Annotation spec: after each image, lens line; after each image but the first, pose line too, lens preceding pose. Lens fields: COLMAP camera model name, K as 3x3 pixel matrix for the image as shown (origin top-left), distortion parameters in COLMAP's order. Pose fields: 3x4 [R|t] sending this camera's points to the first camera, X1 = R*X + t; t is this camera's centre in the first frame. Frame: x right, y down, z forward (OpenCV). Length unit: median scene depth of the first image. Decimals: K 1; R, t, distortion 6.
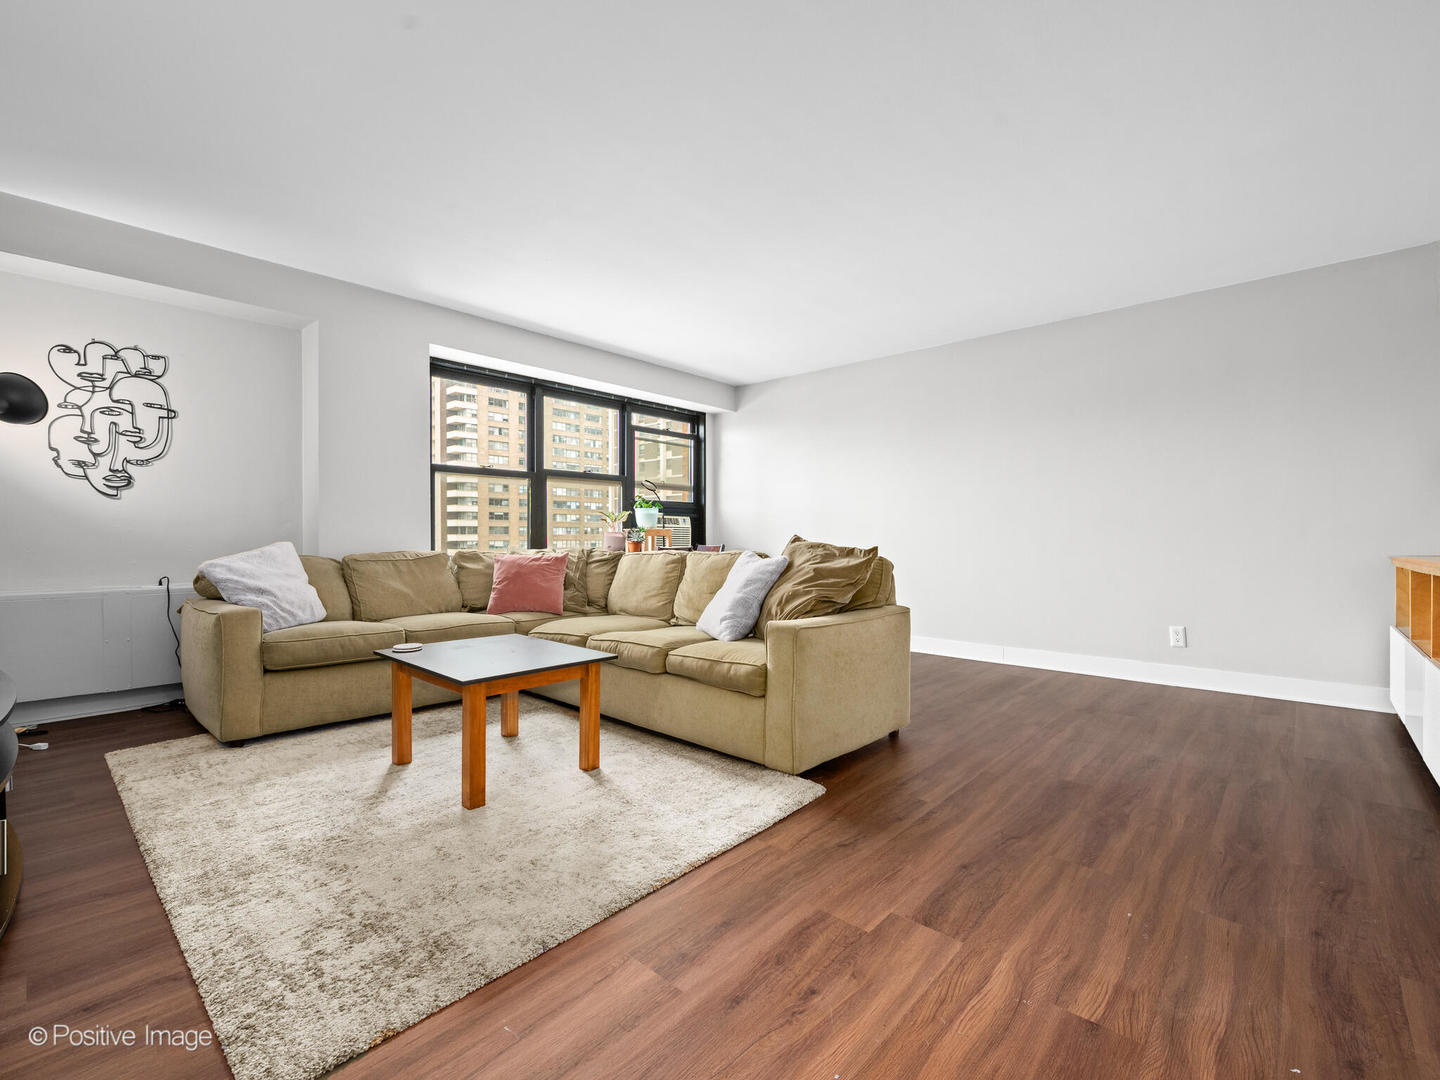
lens RADIAL K [[630.5, 0, 720.0], [0, 630.5, 540.0], [0, 0, 1]] dist [-0.000365, -0.000325]
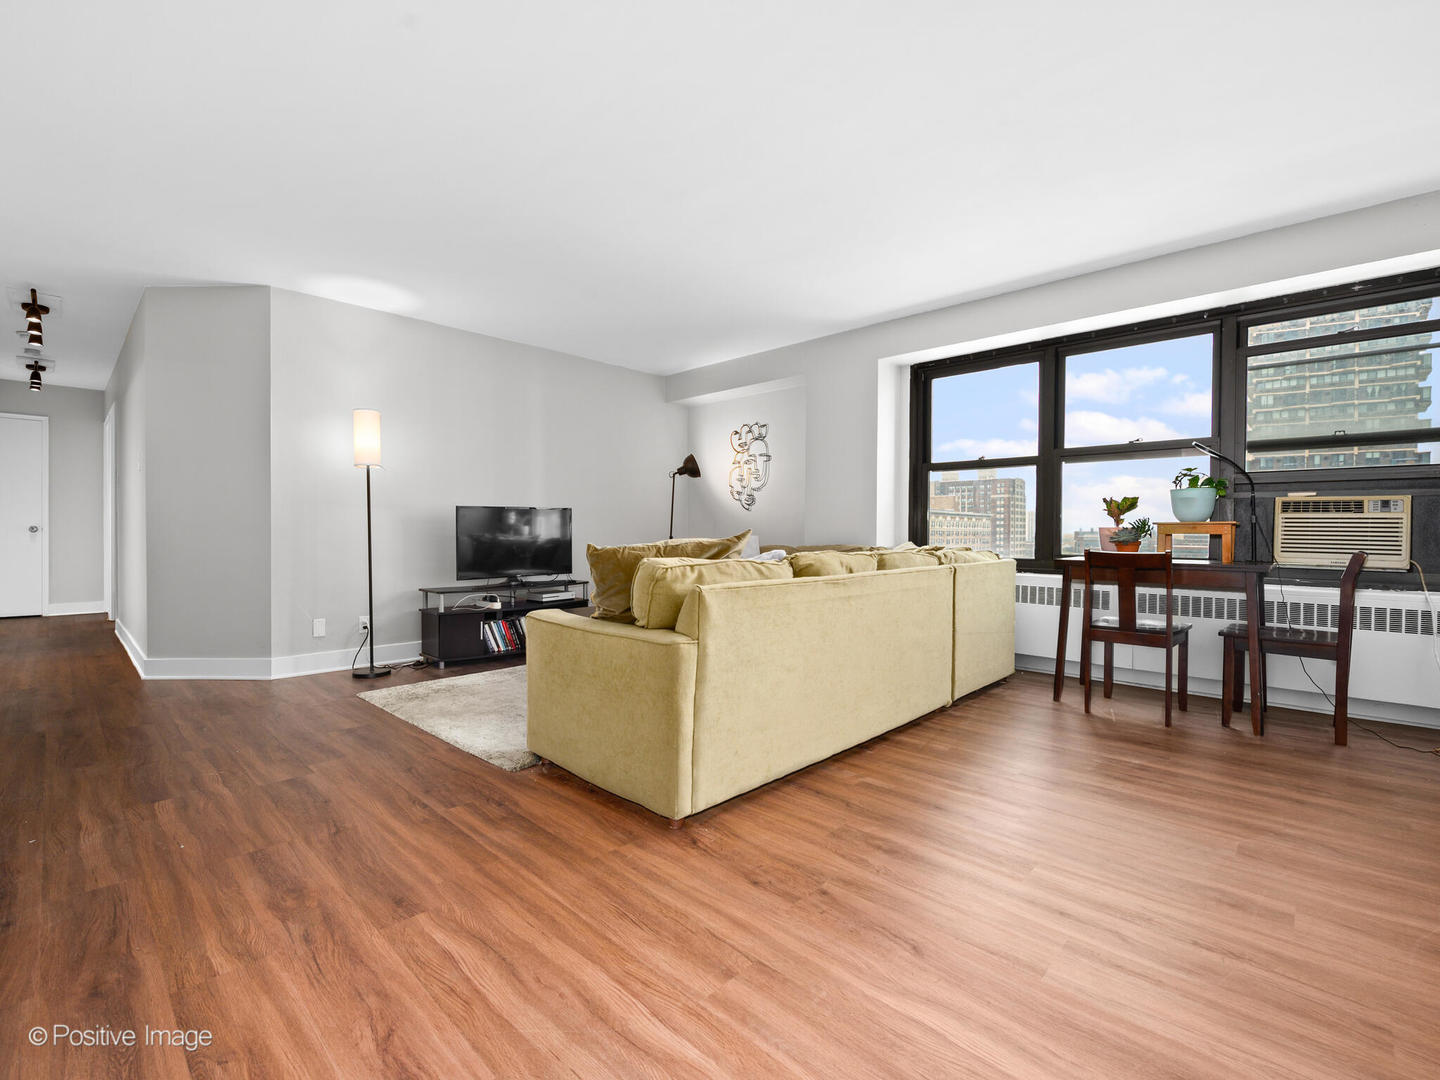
lens RADIAL K [[635.6, 0, 720.0], [0, 635.6, 540.0], [0, 0, 1]] dist [-0.007364, 0.000025]
pose [[-0.007601, 0.013319, -0.999882, 0.647410], [-0.012933, 0.999826, 0.013416, -0.004287], [0.999887, 0.013034, -0.007427, 0.715343]]
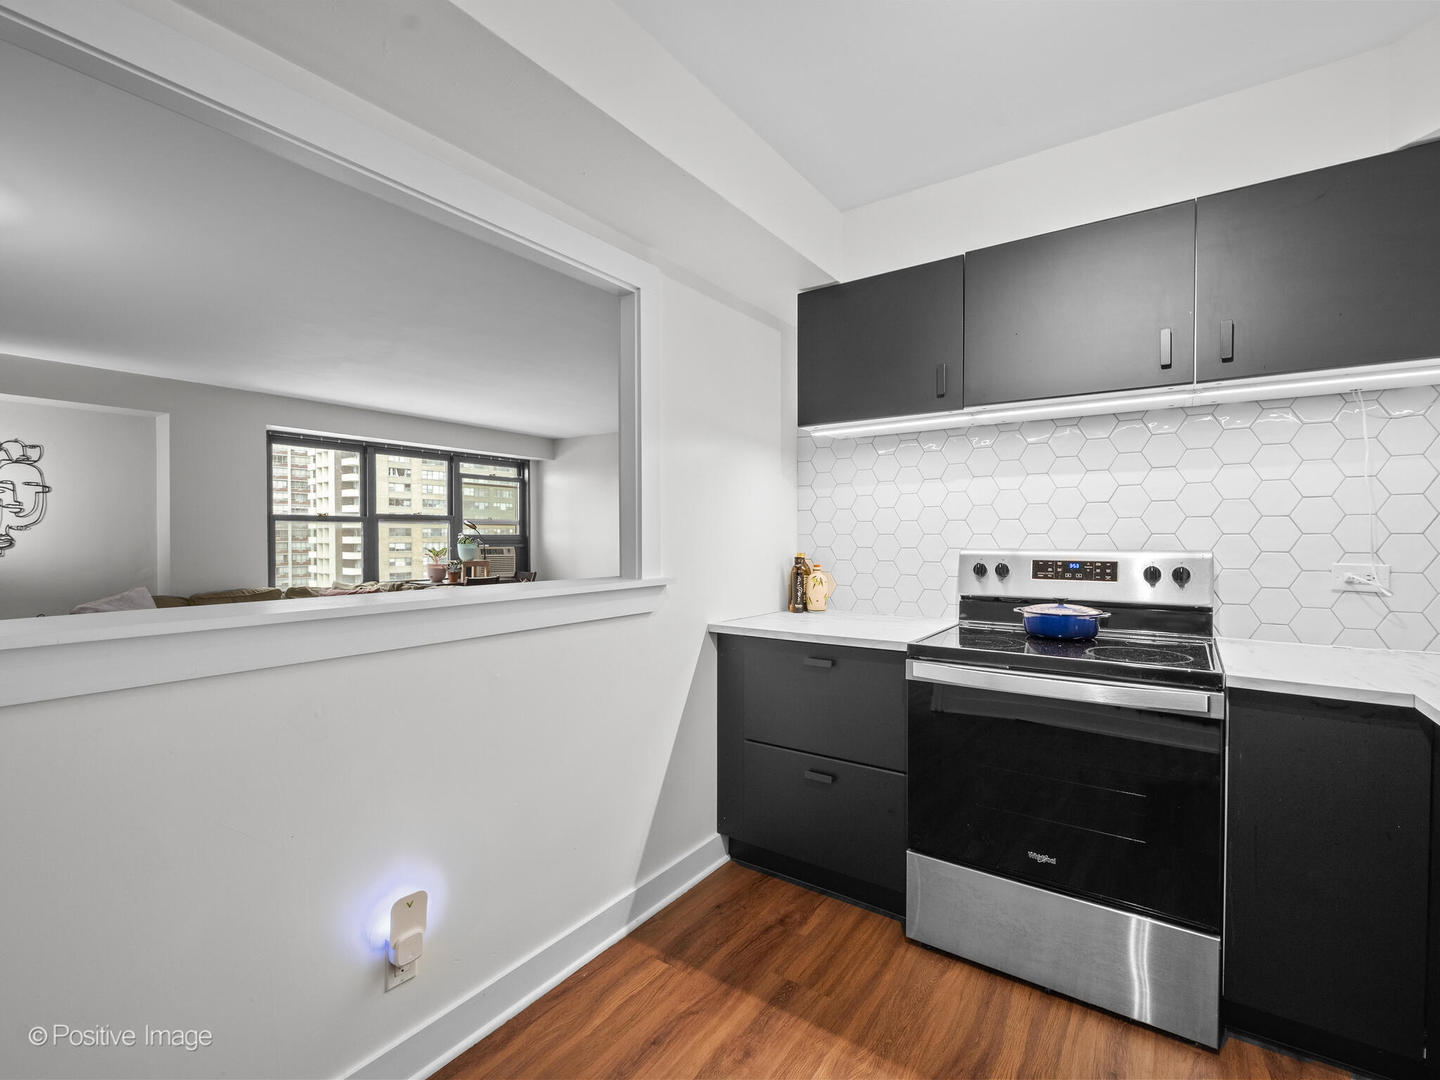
lens RADIAL K [[635.6, 0, 720.0], [0, 635.6, 540.0], [0, 0, 1]] dist [-0.007364, 0.000025]
pose [[0.991700, -0.003729, 0.128521, 0.278053], [0.003908, 0.999992, -0.001137, -0.070916], [-0.128516, 0.001630, 0.991706, -0.380962]]
